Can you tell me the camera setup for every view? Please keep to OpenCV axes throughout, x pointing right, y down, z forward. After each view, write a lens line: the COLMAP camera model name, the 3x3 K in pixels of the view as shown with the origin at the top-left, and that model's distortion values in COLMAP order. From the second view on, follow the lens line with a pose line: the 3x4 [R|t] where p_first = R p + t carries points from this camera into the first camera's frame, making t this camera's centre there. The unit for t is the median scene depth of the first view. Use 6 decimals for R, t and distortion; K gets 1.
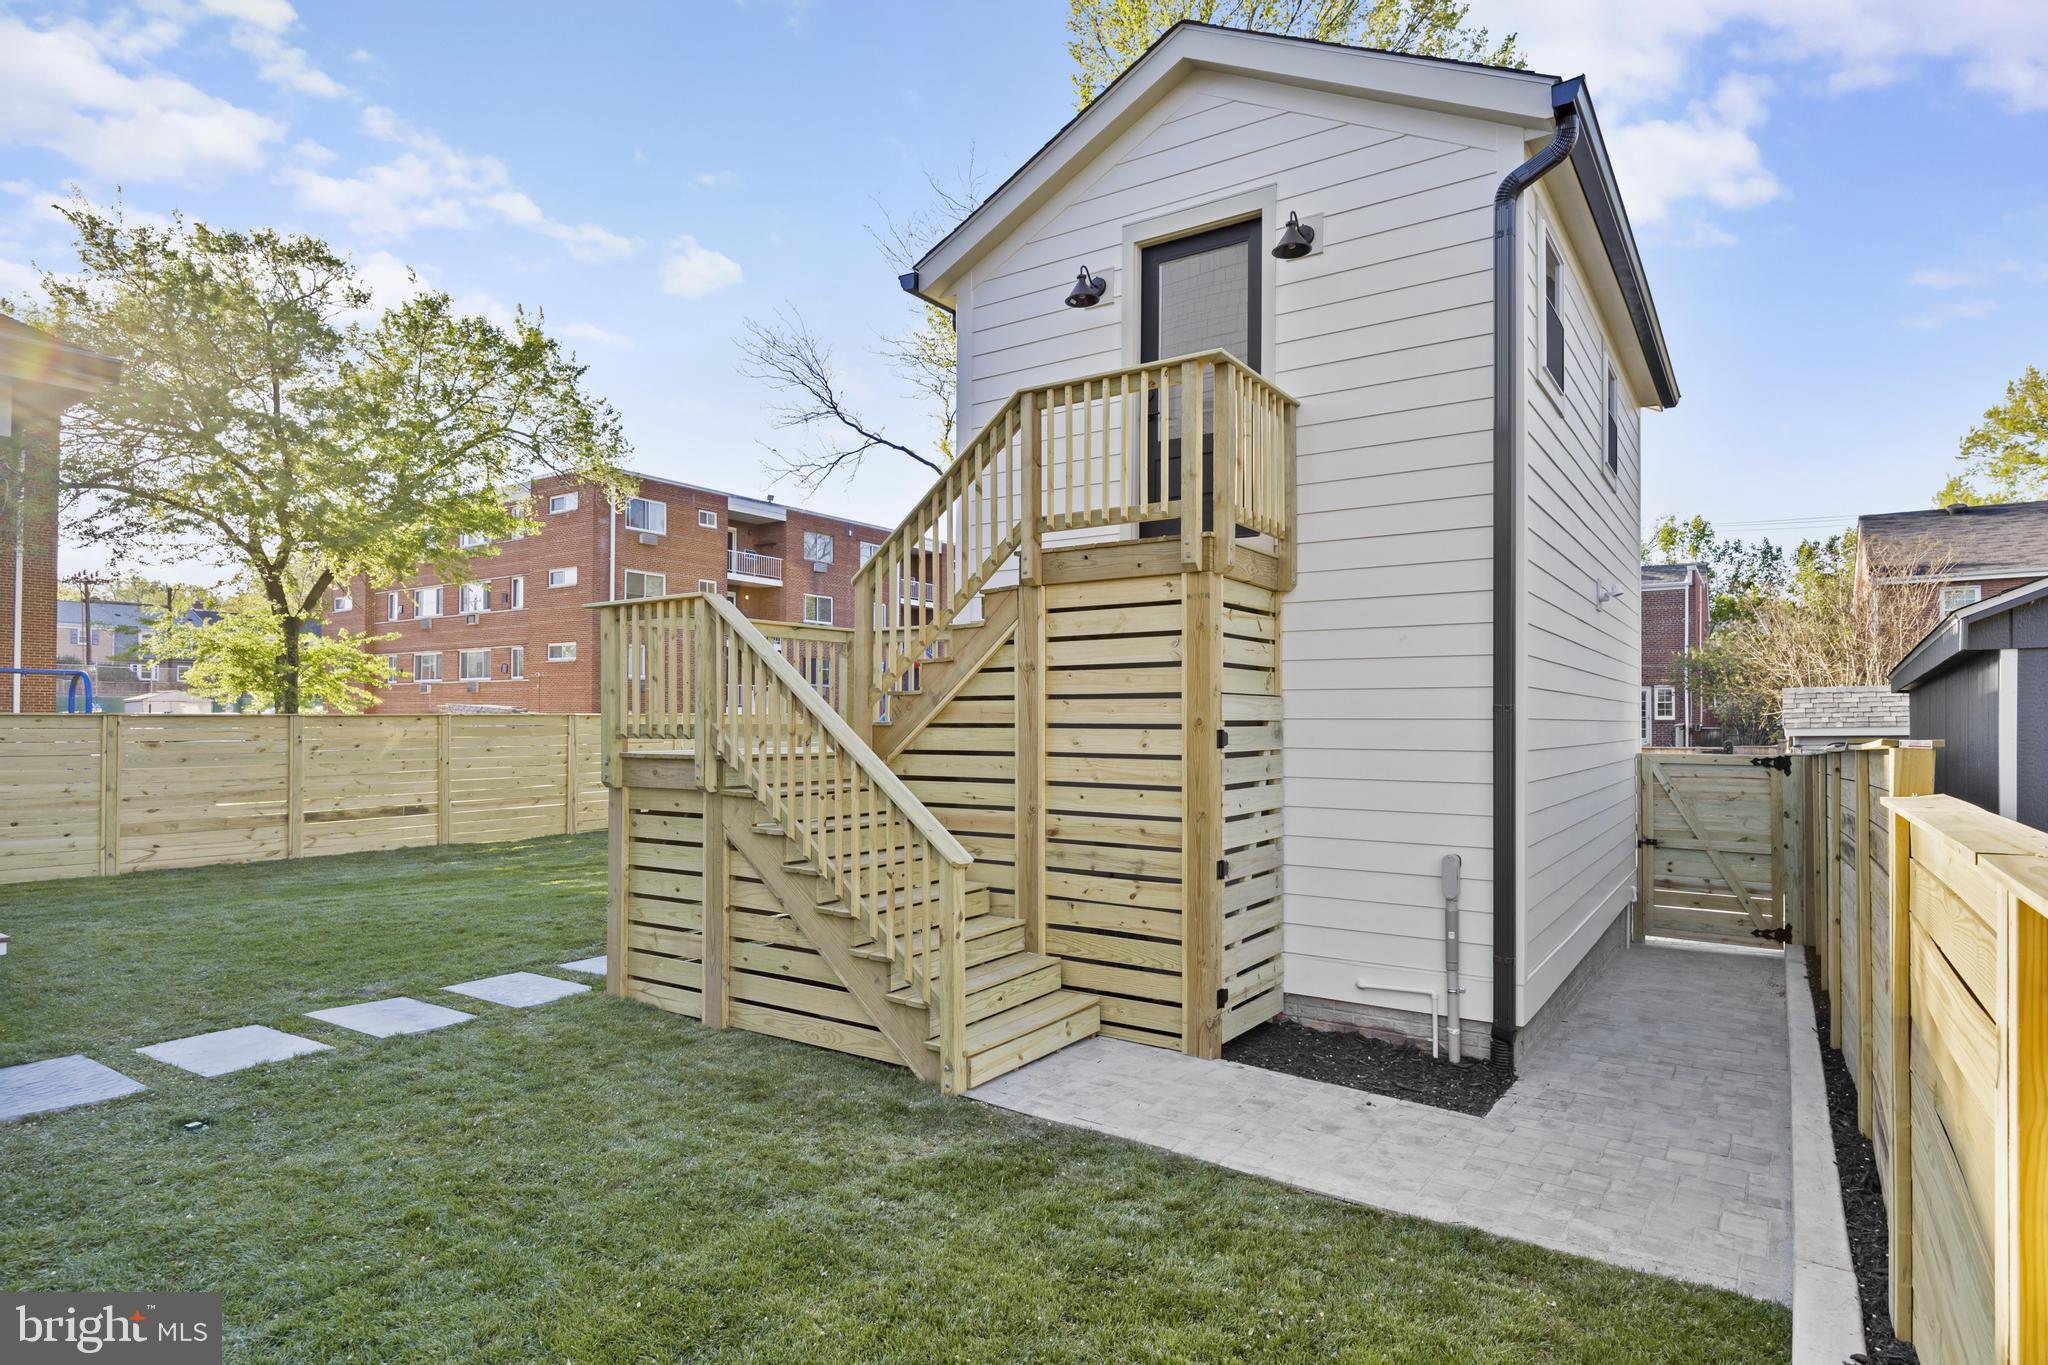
lens RADIAL K [[1096.8, 0, 1039.8], [0, 1096.8, 709.7], [0, 0, 1]] dist [0.002712, -0.003470]
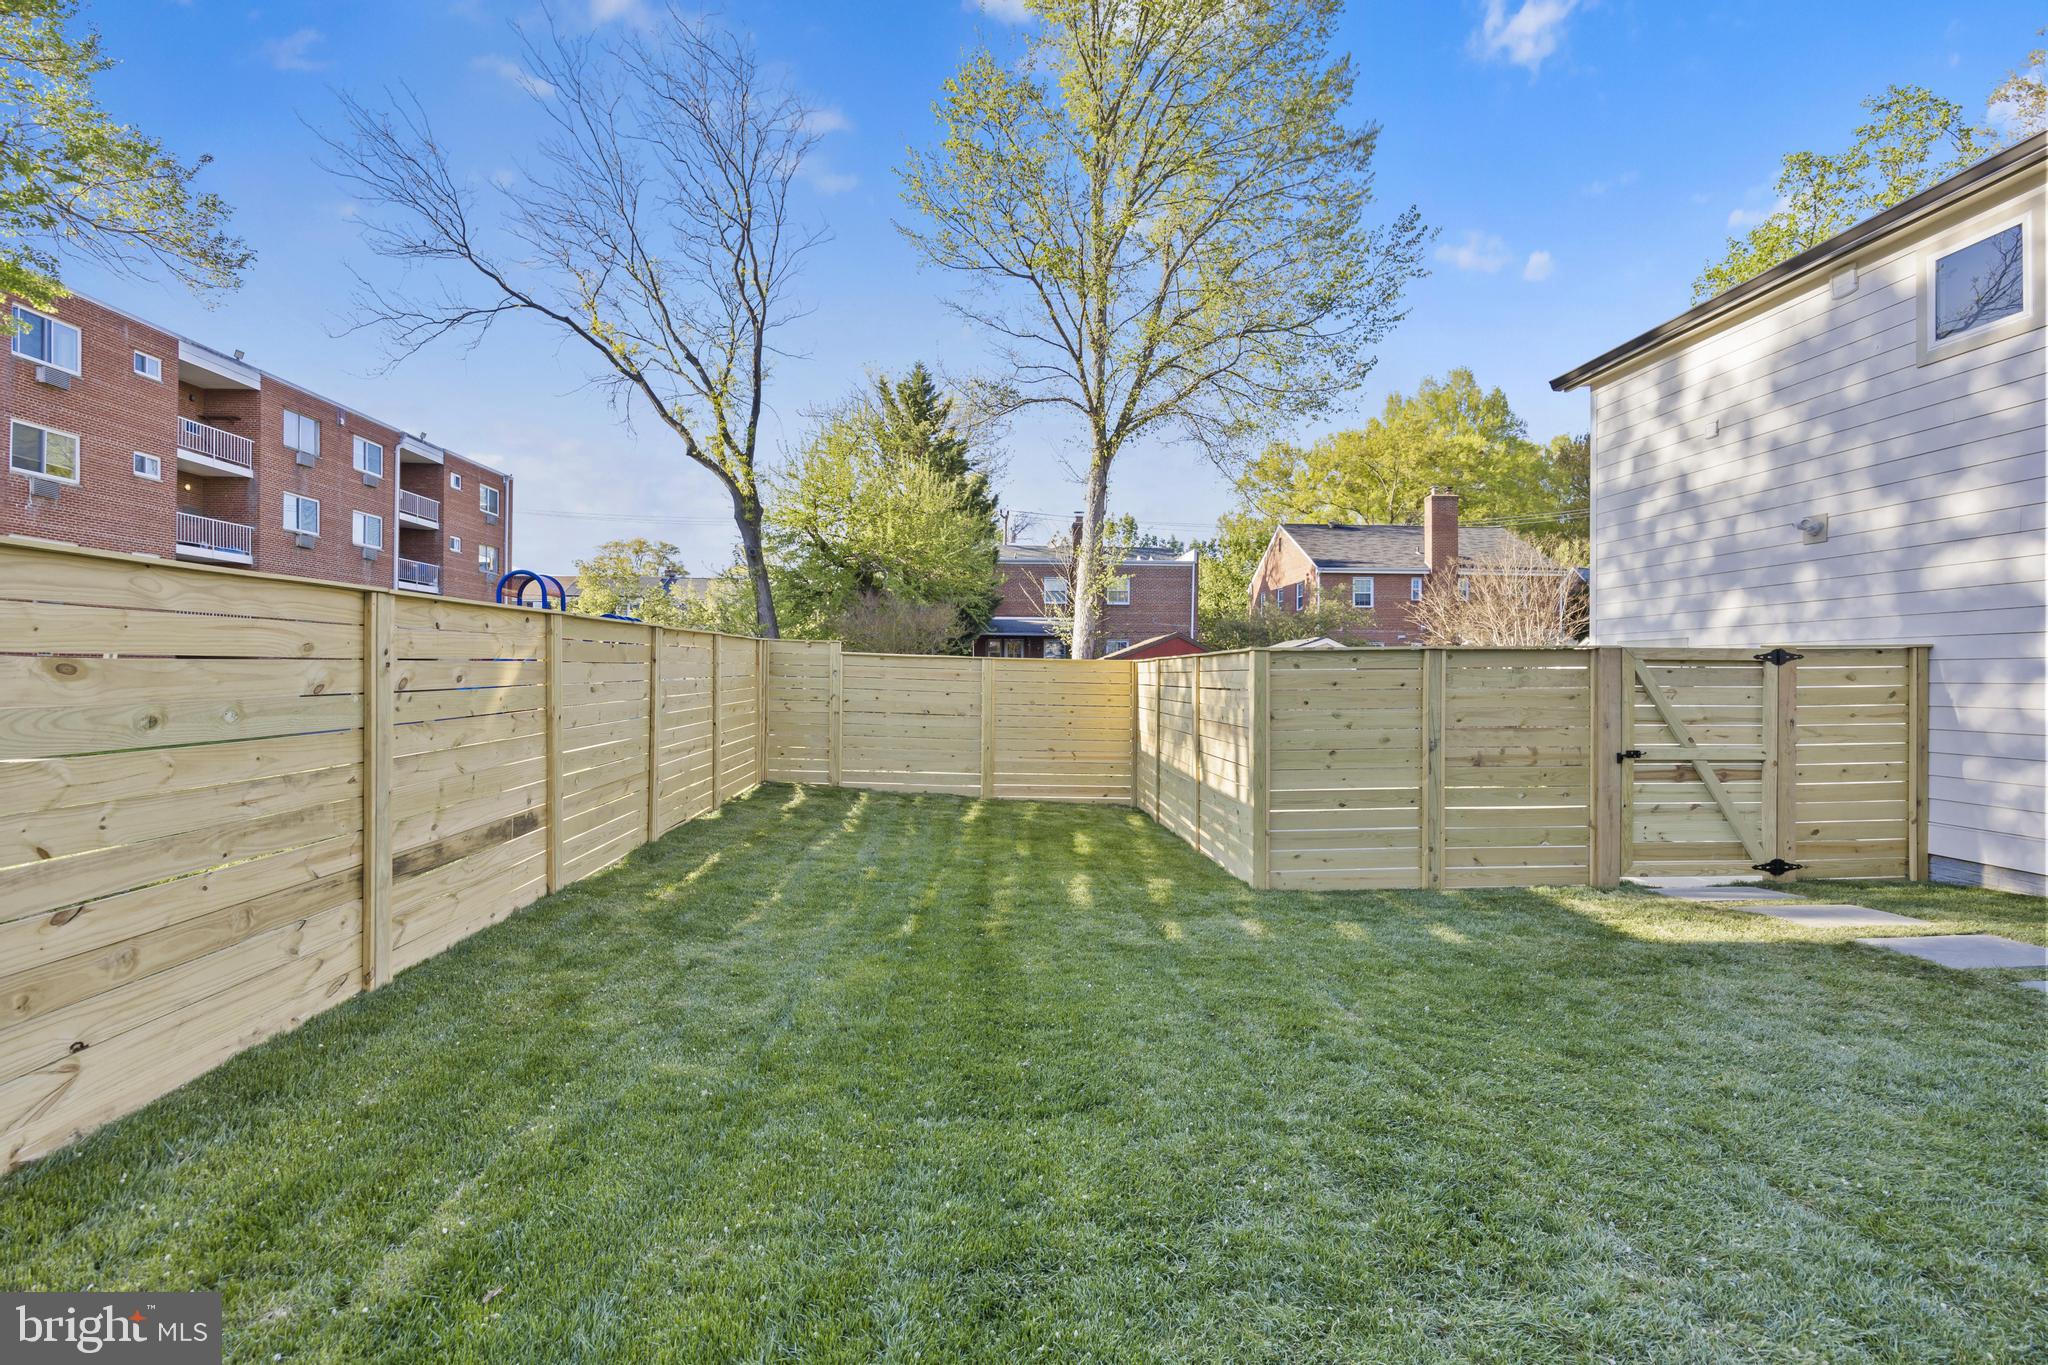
lens RADIAL K [[945.4, 0, 1027.0], [0, 945.4, 685.1], [0, 0, 1]] dist [-0.014621, -0.000603]
pose [[0.796964, -0.003595, 0.604016, -1.337002], [-0.011255, 0.999720, 0.020801, 0.052790], [-0.603922, -0.023376, 0.796701, 1.207779]]
